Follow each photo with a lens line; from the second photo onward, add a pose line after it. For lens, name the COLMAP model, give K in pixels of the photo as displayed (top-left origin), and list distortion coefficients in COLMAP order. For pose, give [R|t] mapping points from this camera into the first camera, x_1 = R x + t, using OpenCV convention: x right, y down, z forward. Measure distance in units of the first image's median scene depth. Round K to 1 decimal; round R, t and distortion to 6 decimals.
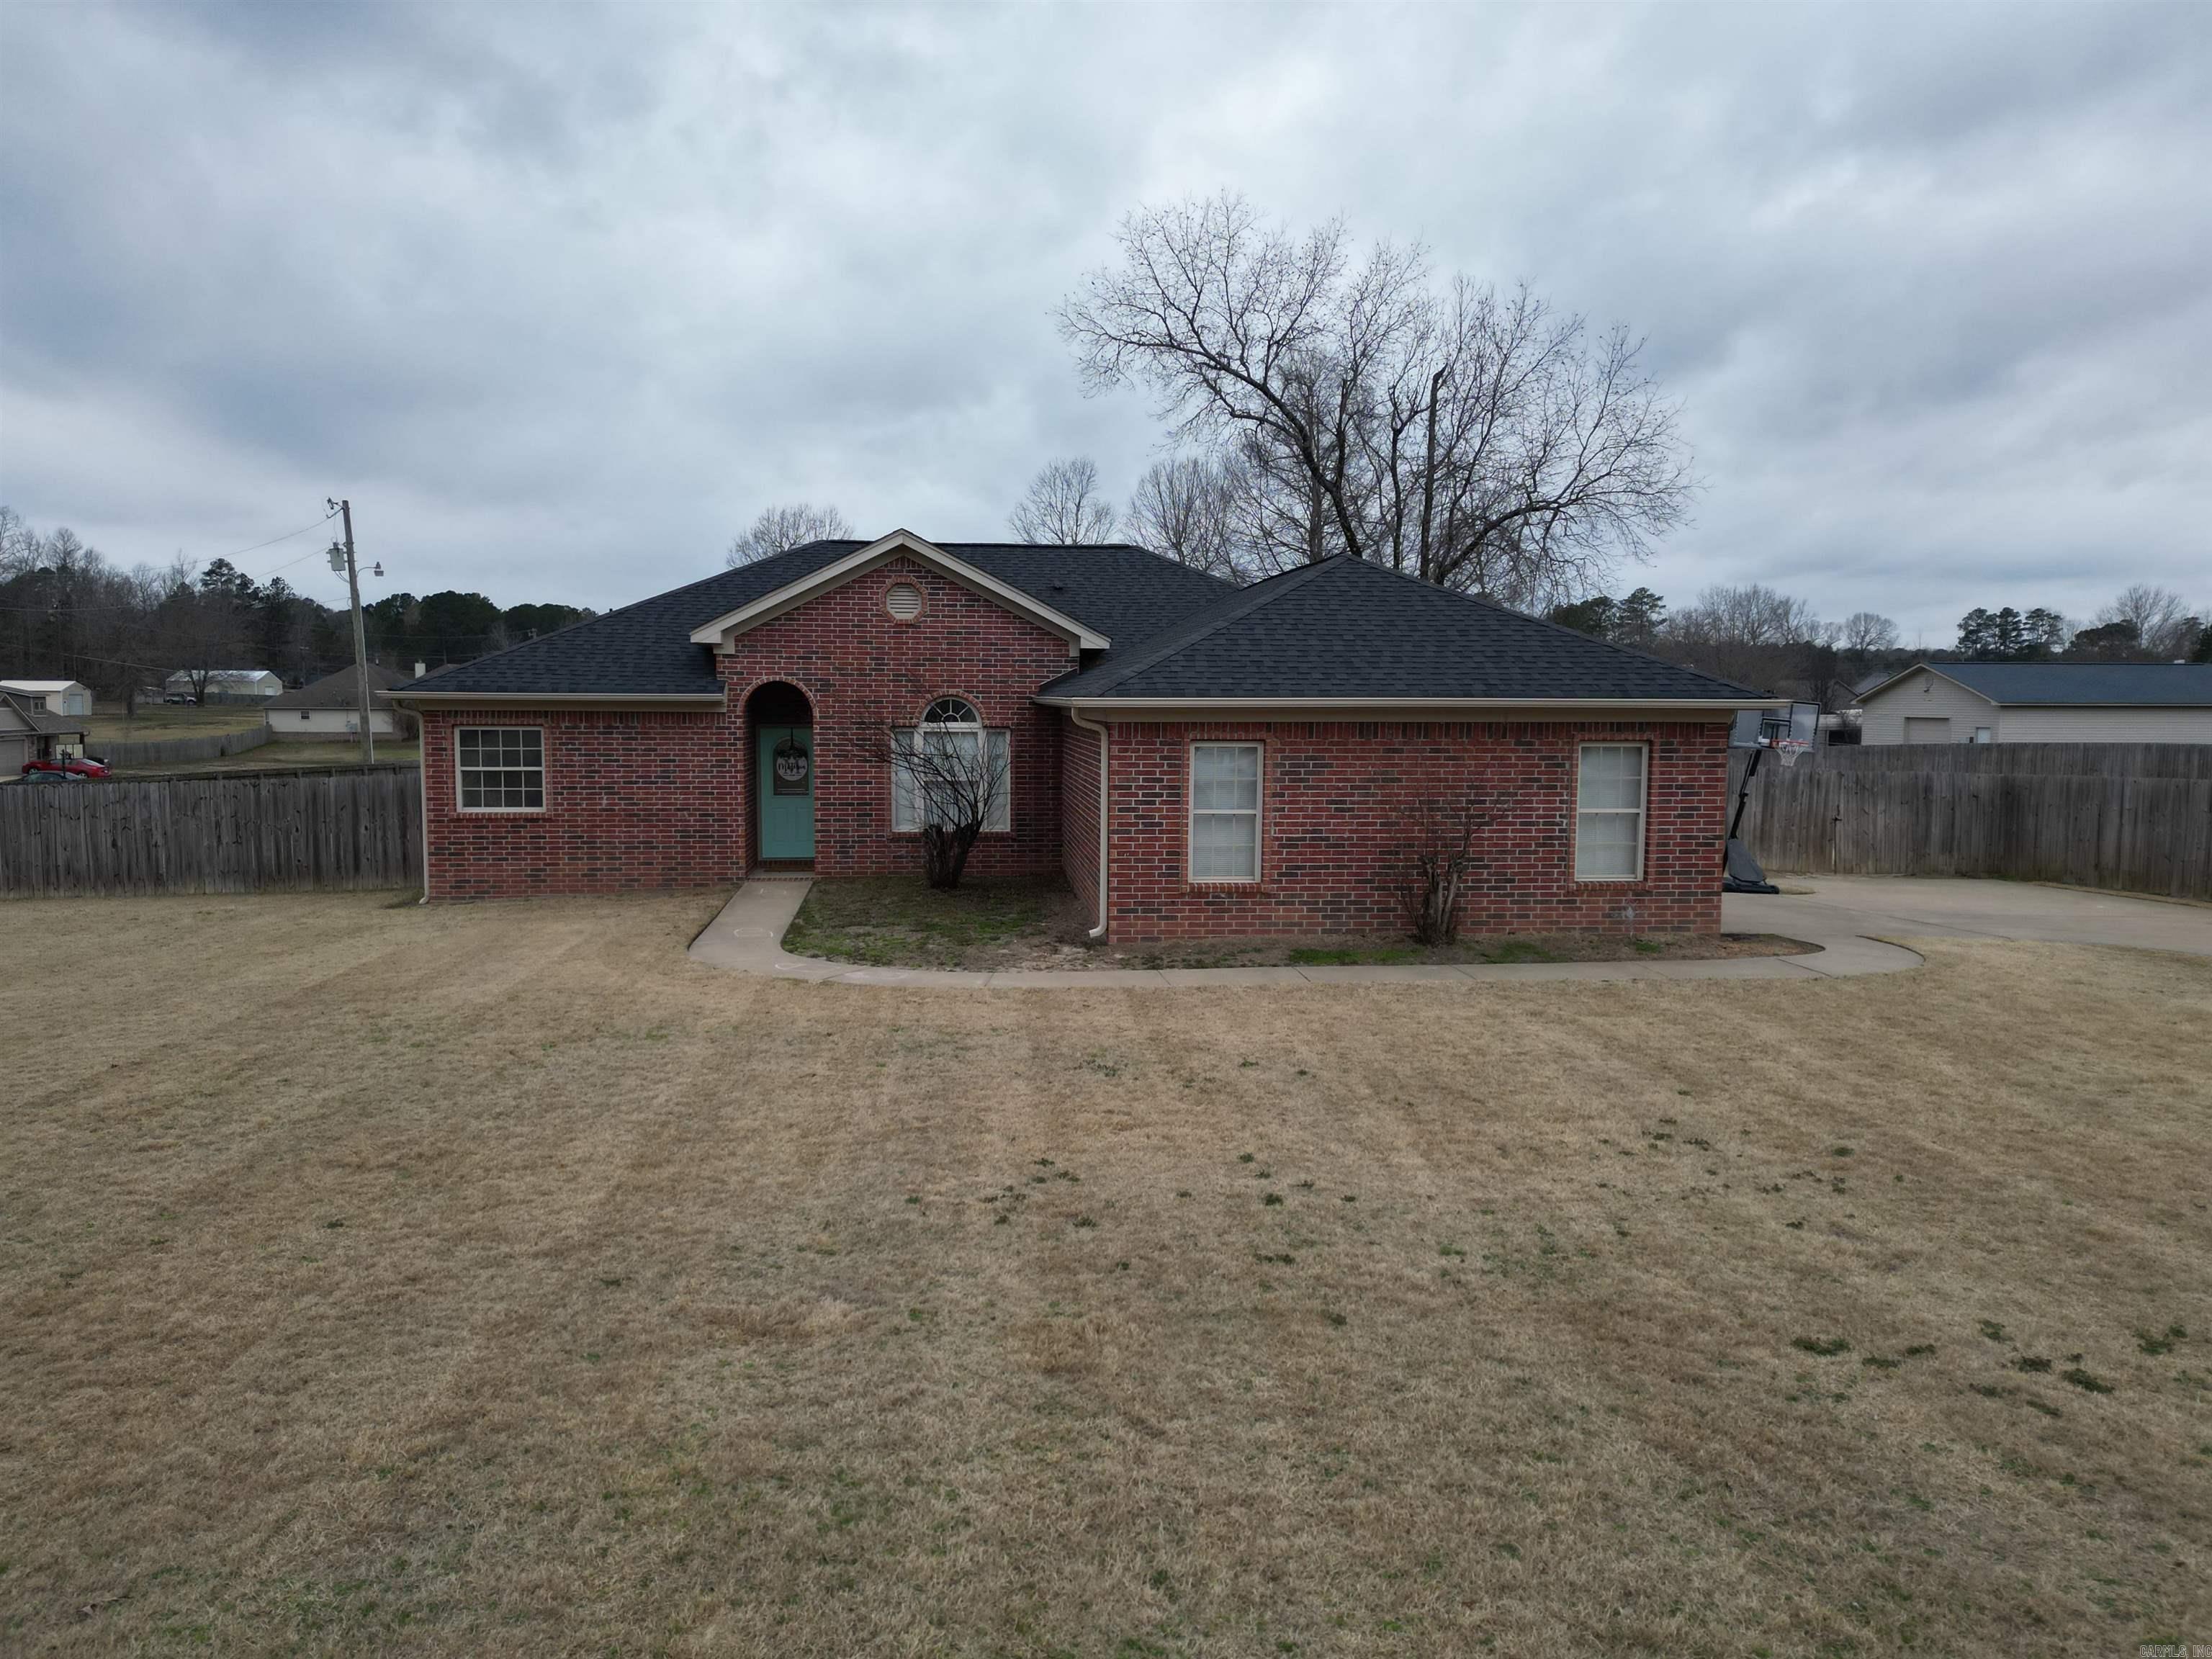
lens RADIAL K [[1583.4, 0, 1106.0], [0, 1583.4, 829.5], [0, 0, 1]] dist [0.068863, -0.067345]
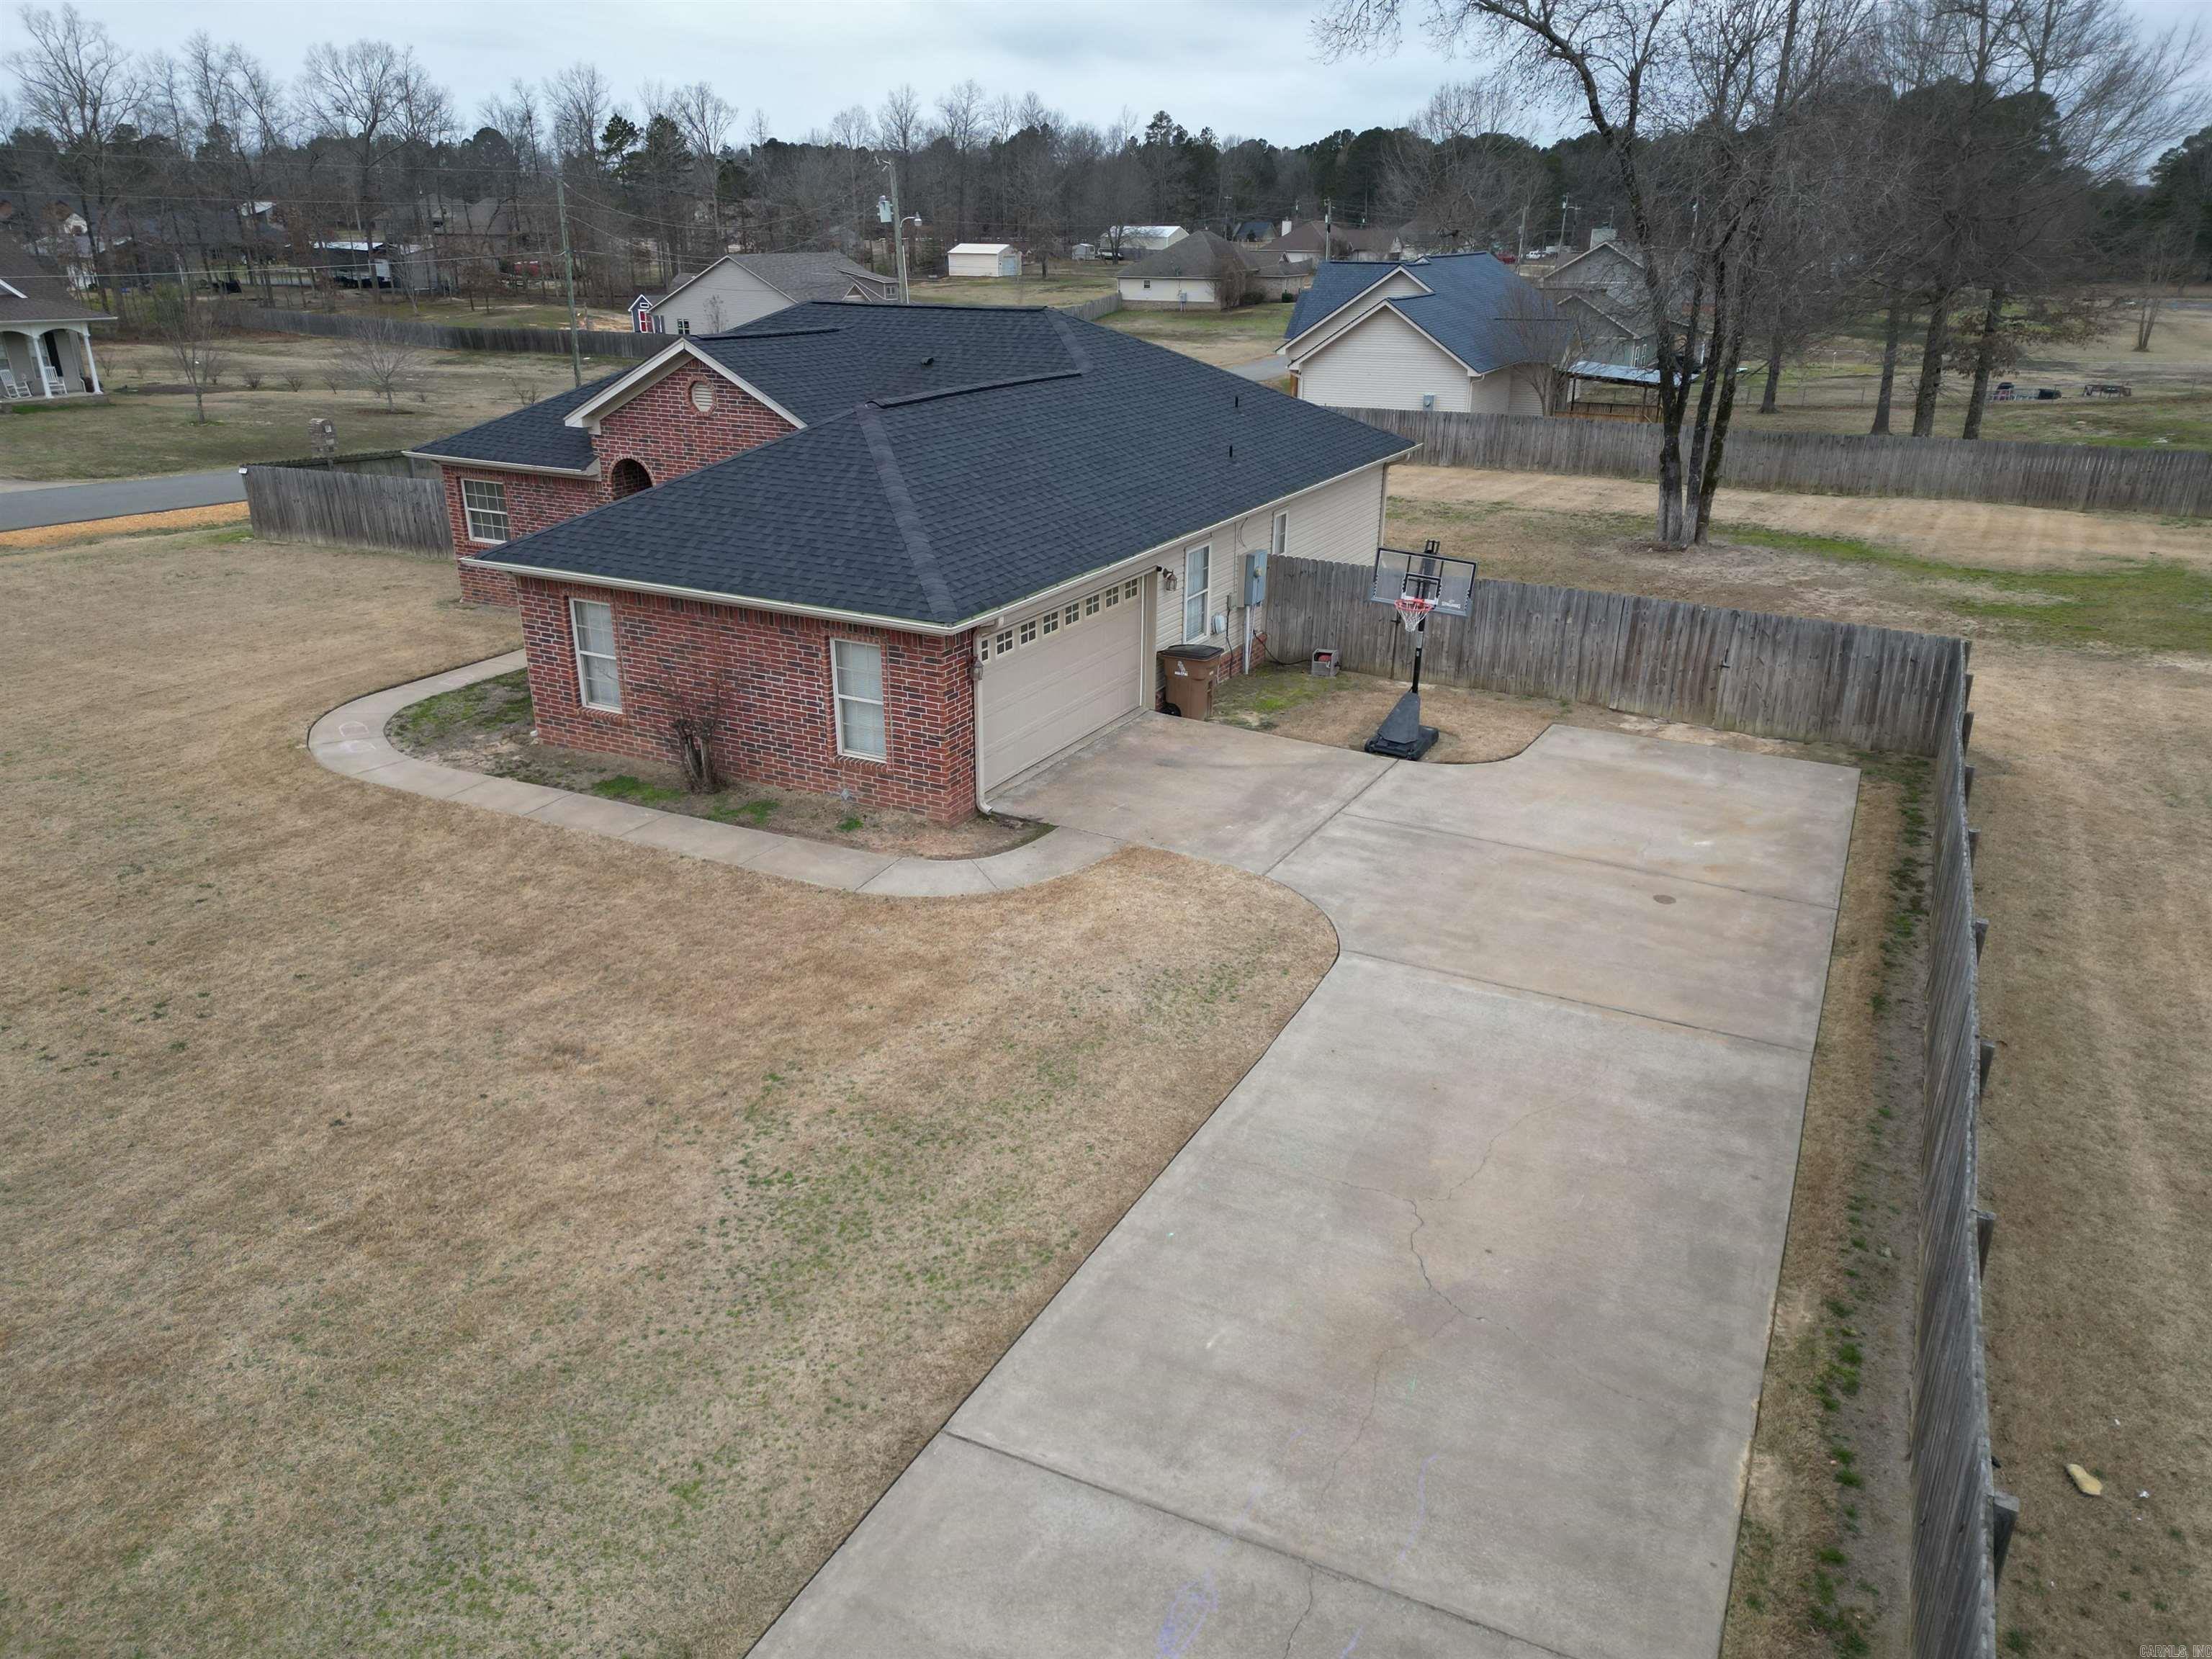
lens RADIAL K [[1583.4, 0, 1106.0], [0, 1583.4, 829.5], [0, 0, 1]] dist [0.068863, -0.067345]
pose [[0.827379, 0.197534, -0.525761, 0.646802], [-0.043022, 0.955650, 0.291346, -0.155962], [0.559994, -0.218434, 0.799183, 0.119209]]
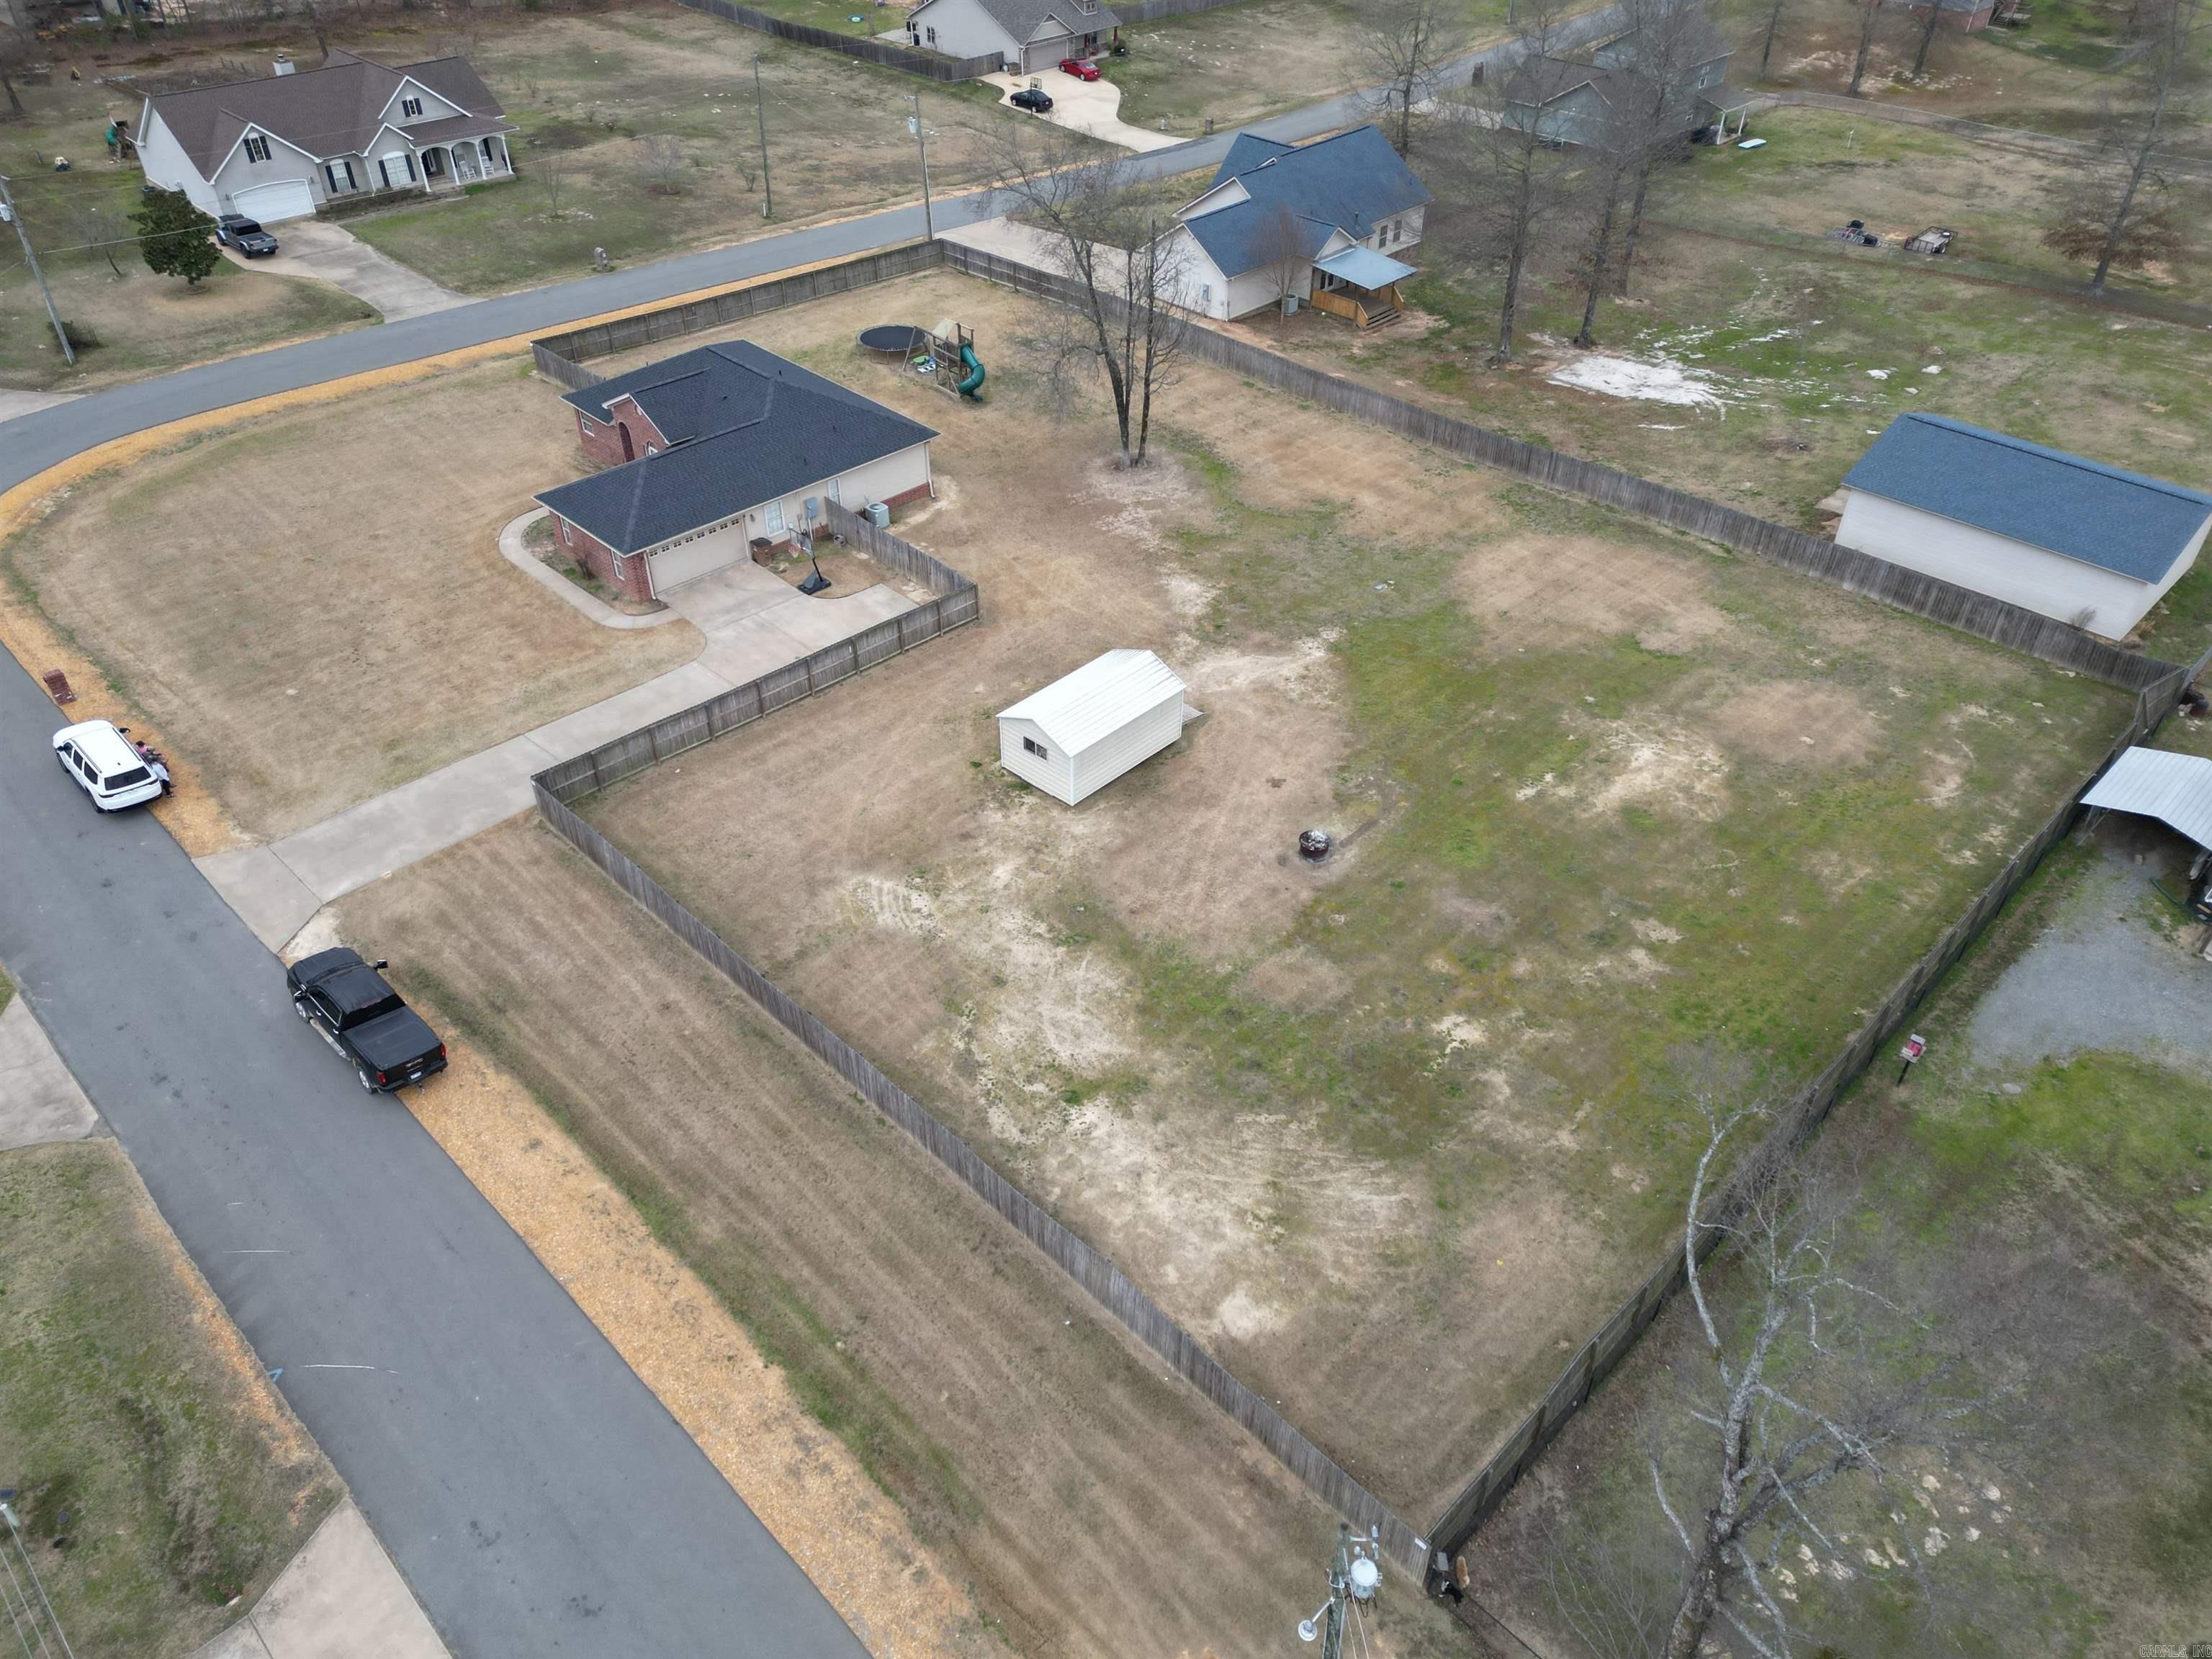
lens RADIAL K [[1583.4, 0, 1106.0], [0, 1583.4, 829.5], [0, 0, 1]] dist [0.068863, -0.067345]
pose [[0.628019, 0.479016, -0.613298, 2.427101], [-0.071257, 0.820188, 0.567640, -1.153565], [0.774928, -0.312787, 0.549227, -0.295680]]
